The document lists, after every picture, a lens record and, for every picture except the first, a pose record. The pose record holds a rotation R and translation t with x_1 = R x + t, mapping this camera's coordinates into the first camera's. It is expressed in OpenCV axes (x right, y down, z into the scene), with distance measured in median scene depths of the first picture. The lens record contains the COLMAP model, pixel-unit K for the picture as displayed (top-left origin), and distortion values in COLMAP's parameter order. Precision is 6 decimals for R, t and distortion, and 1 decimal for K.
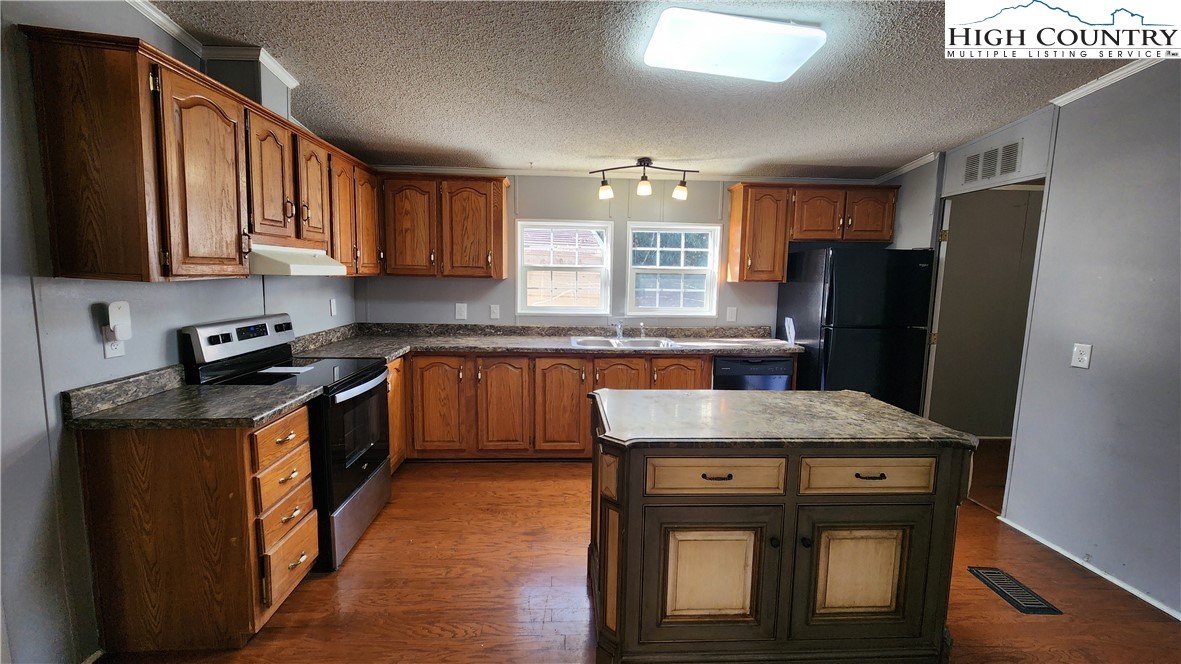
lens RADIAL K [[475.9, 0, 590.5], [0, 475.9, 332.0], [0, 0, 1]] dist [0.000316, -0.000009]
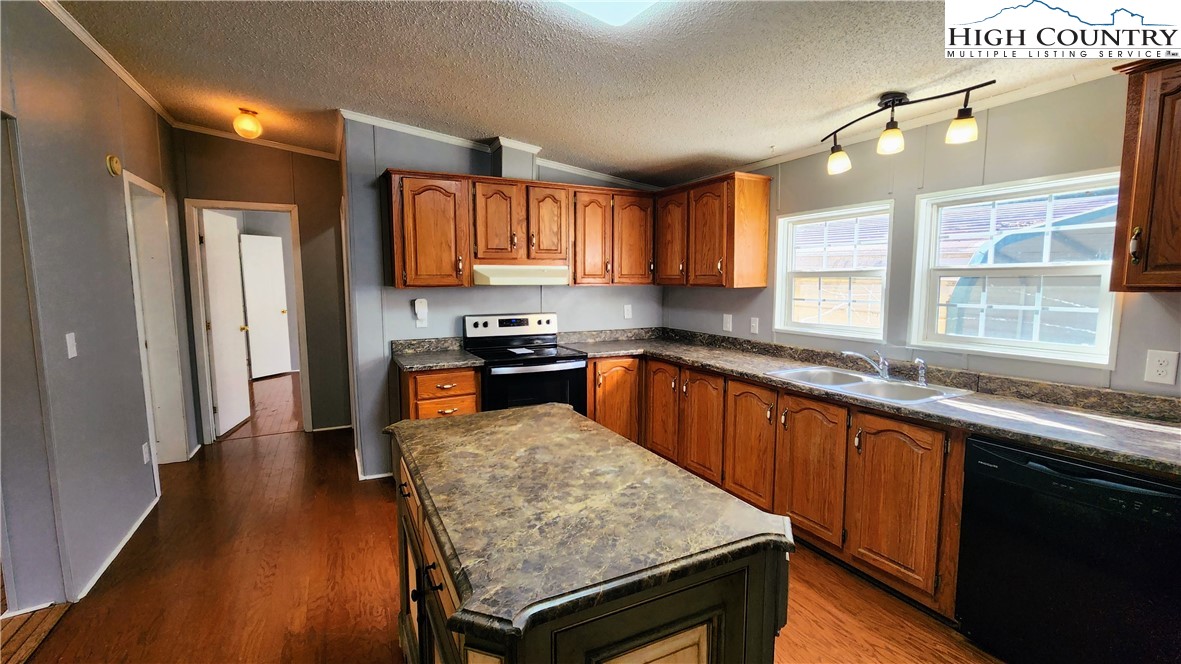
lens RADIAL K [[496.3, 0, 590.5], [0, 496.3, 332.0], [0, 0, 1]] dist [0.016197, 0.000077]
pose [[0.420714, 0.075750, -0.904025, 0.564441], [-0.102598, 0.994087, 0.035549, -0.036303], [0.901373, 0.077795, 0.425998, 0.385372]]
